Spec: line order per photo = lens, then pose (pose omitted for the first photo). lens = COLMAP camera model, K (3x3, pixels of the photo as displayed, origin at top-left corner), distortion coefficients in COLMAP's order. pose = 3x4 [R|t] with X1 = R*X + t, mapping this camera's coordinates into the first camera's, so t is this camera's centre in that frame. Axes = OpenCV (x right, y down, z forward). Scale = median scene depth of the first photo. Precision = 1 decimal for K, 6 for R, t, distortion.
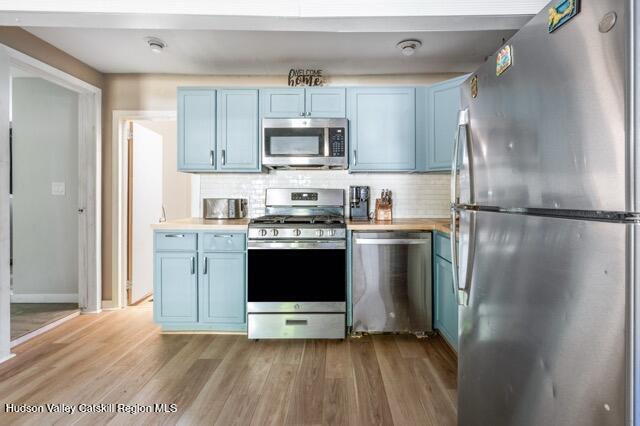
lens RADIAL K [[298.1, 0, 325.5], [0, 298.1, 197.8], [0, 0, 1]] dist [0.000118, -0.000354]
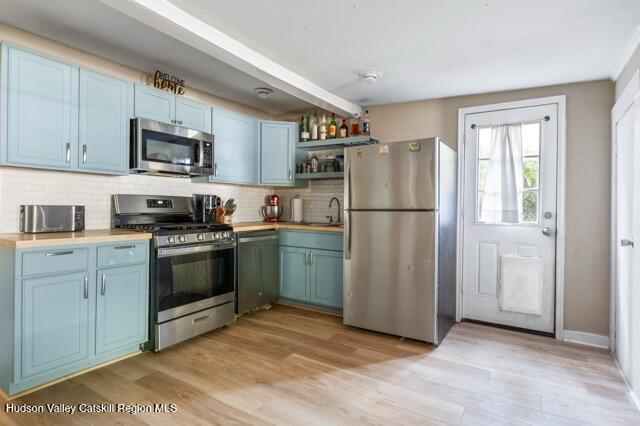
lens RADIAL K [[341.0, 0, 320.1], [0, 341.0, 209.8], [0, 0, 1]] dist [-0.007057, -0.000360]
pose [[0.532072, -0.004021, 0.846690, -0.811878], [-0.005270, 0.999954, 0.008061, 0.004311], [-0.846683, -0.008751, 0.532026, -0.025922]]
